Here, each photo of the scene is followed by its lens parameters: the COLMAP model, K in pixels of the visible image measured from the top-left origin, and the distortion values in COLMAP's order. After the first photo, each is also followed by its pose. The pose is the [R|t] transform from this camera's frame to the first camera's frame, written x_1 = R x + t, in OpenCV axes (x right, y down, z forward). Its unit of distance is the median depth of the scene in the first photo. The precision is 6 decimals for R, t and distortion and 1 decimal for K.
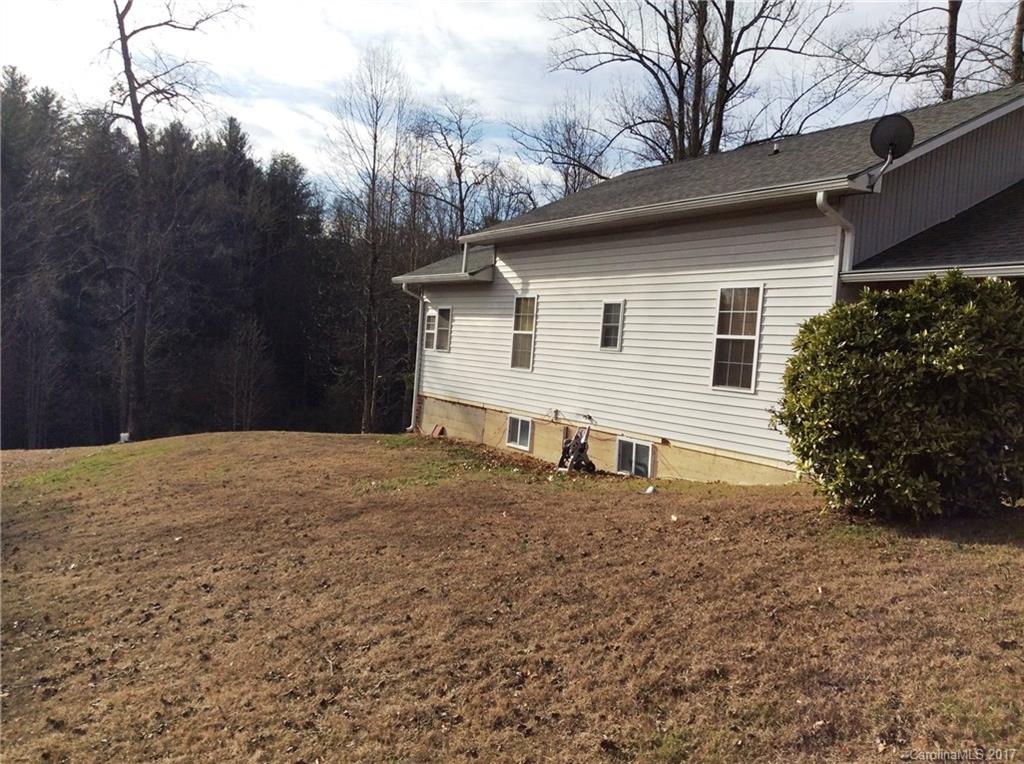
lens RADIAL K [[934.7, 0, 513.8], [0, 934.7, 385.3], [0, 0, 1]] dist [0.092058, 0.000000]
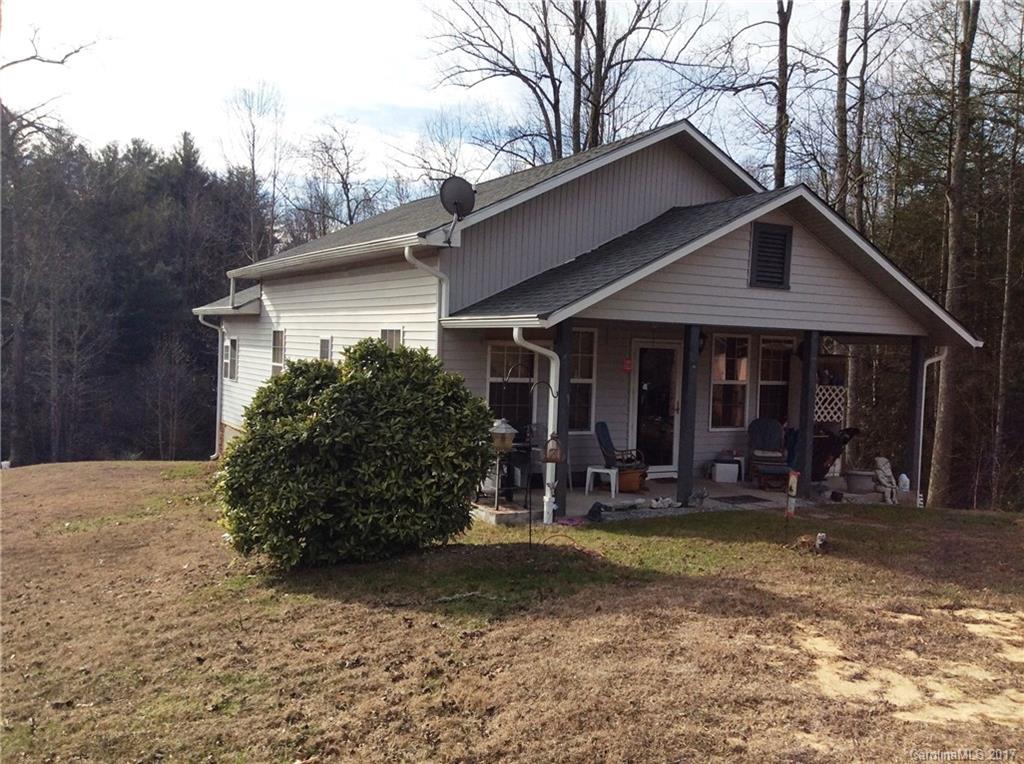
lens RADIAL K [[934.7, 0, 509.5], [0, 934.7, 382.1], [0, 0, 1]] dist [0.092058, 0.000000]
pose [[0.999314, -0.035427, -0.010790, 0.229342], [0.035431, 0.999372, 0.000245, -0.023139], [0.010774, -0.000627, 0.999942, -0.036838]]
